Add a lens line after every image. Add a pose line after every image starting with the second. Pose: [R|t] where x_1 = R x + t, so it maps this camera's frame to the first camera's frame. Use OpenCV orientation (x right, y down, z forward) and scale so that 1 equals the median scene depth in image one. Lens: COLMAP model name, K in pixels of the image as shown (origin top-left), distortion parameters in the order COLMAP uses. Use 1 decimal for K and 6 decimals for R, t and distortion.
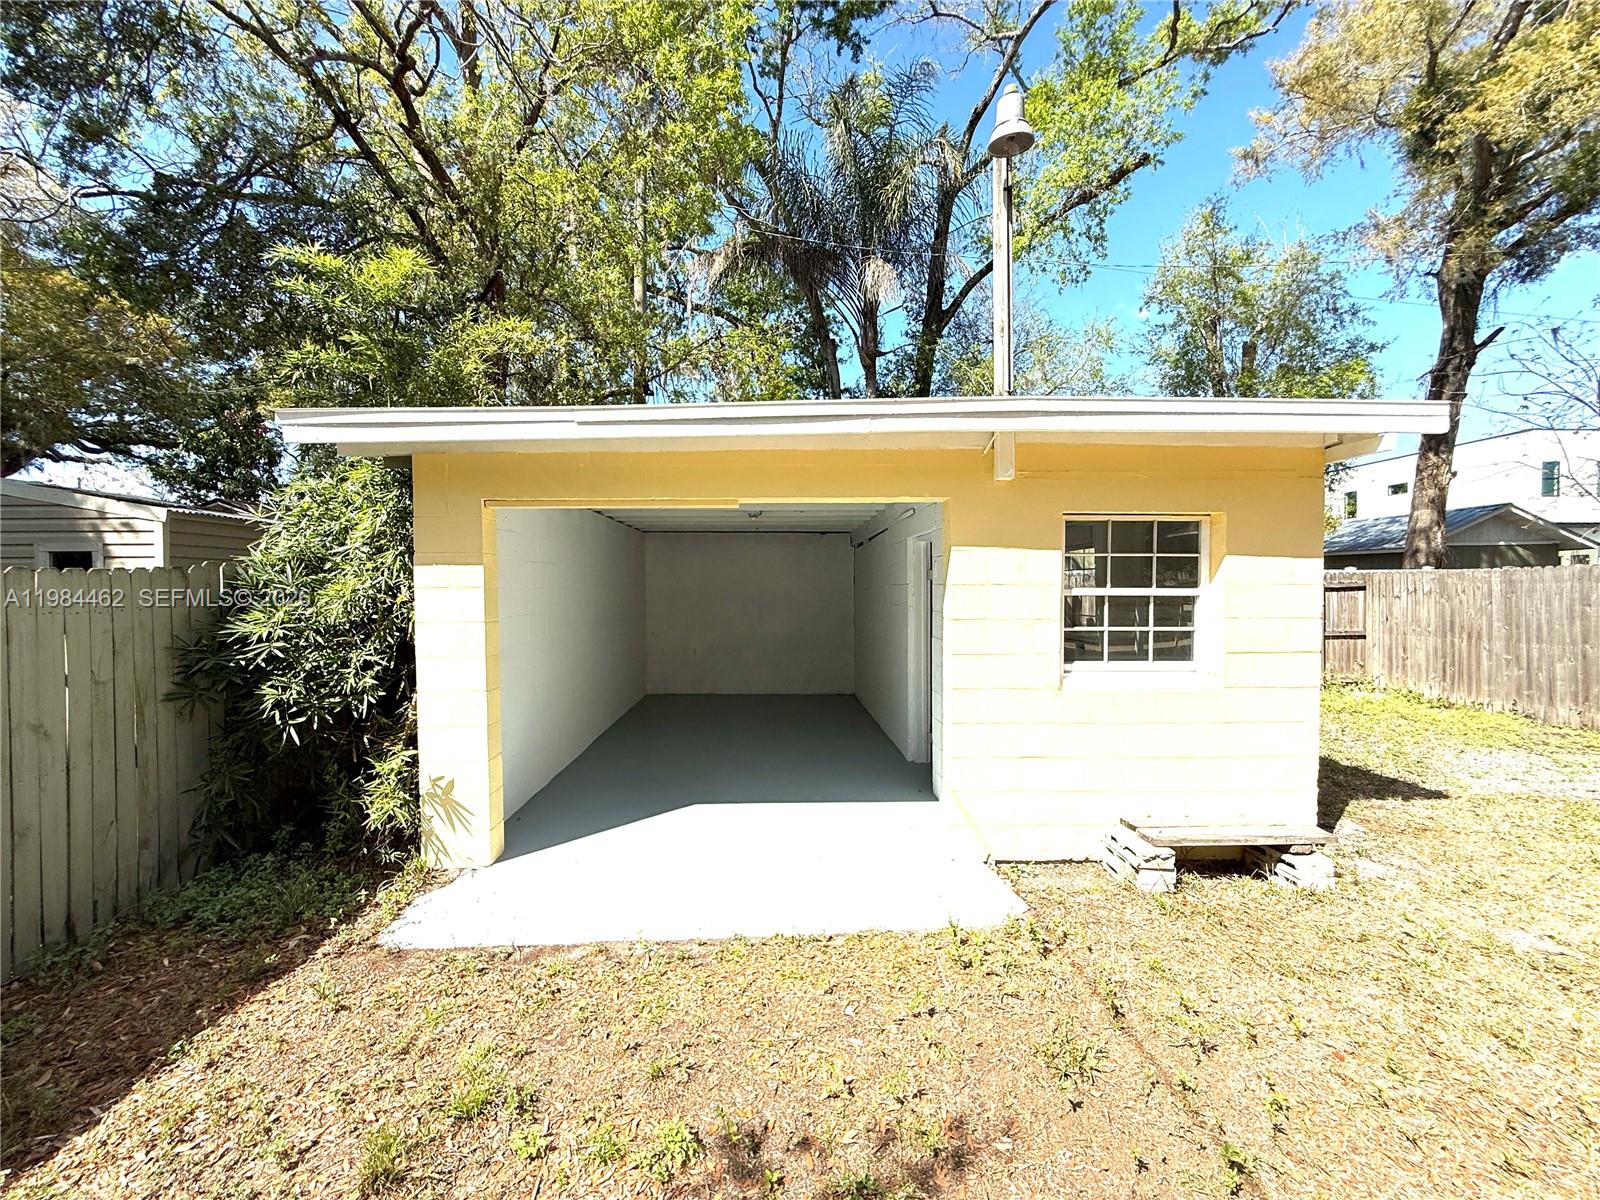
lens RADIAL K [[639.3, 0, 796.0], [0, 639.3, 595.1], [0, 0, 1]] dist [0.001354, -0.000511]
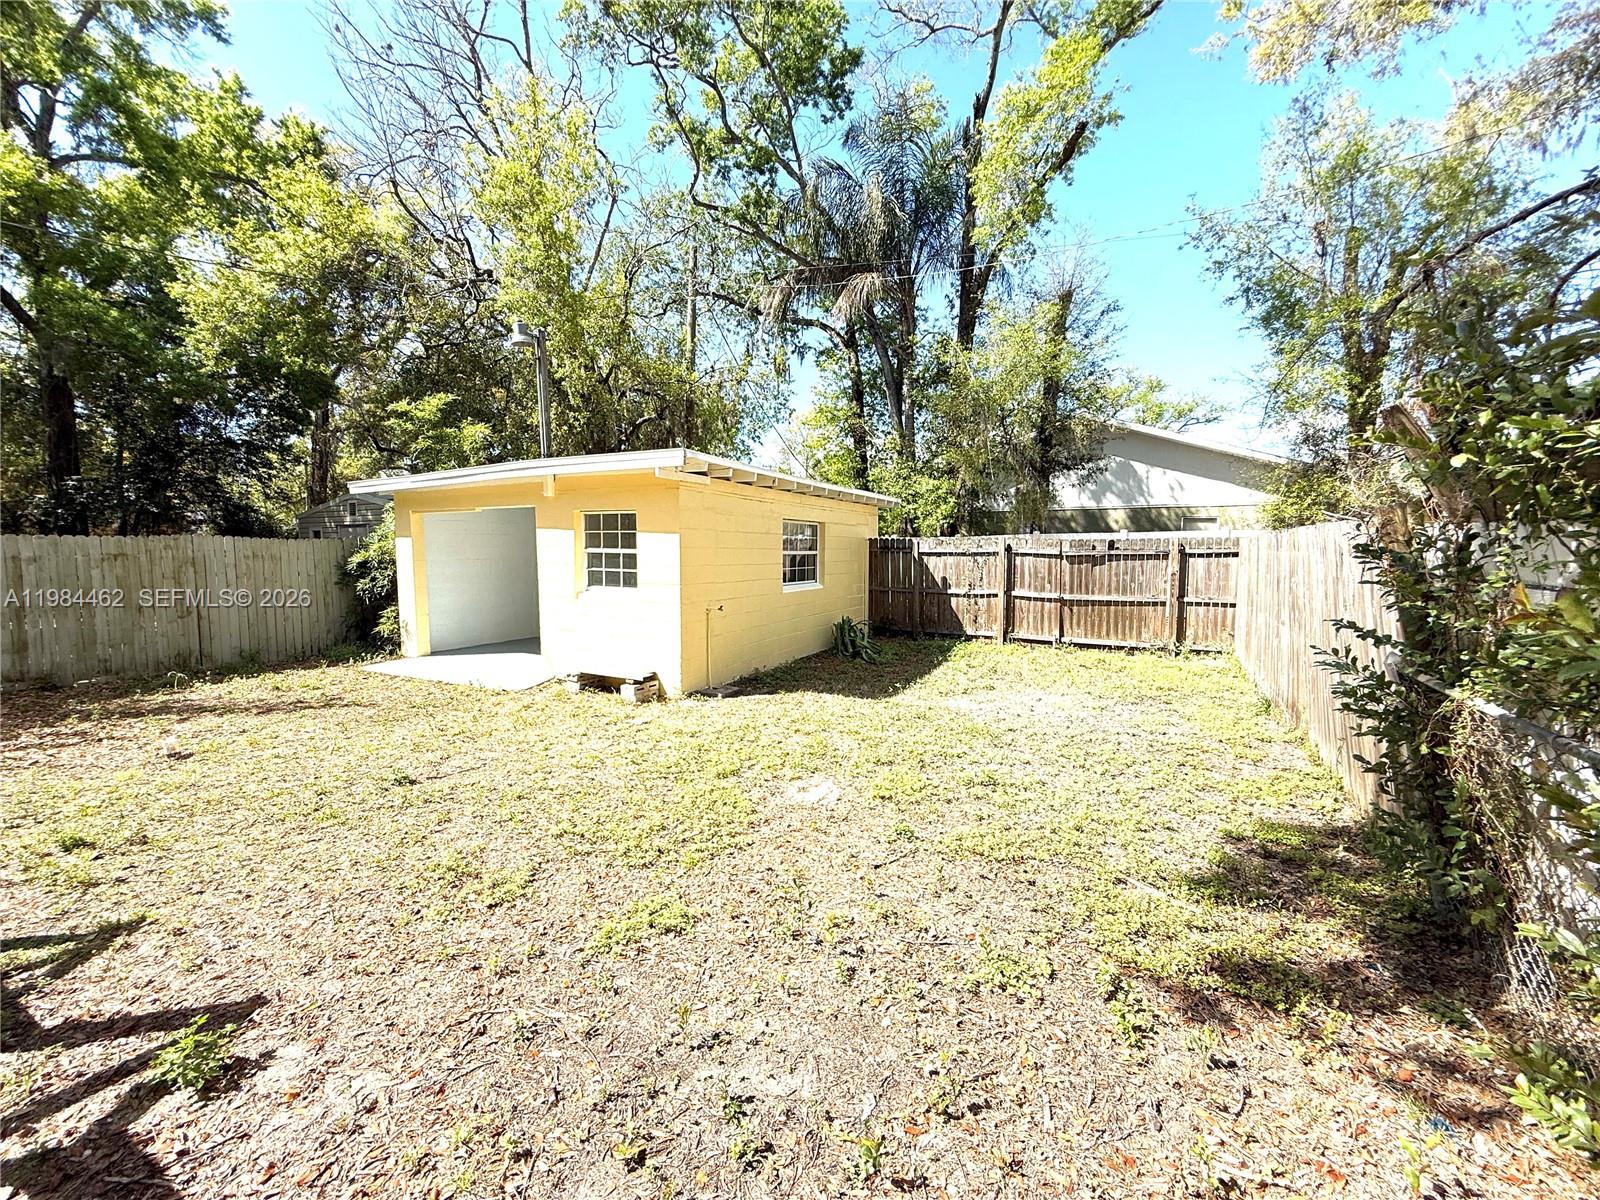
lens RADIAL K [[639.3, 0, 796.5], [0, 639.3, 599.9], [0, 0, 1]] dist [0.001354, -0.000511]
pose [[0.866430, 0.044609, -0.497301, 0.595882], [-0.014453, 0.997824, 0.064327, 0.003424], [0.499089, -0.048547, 0.865190, -0.118519]]
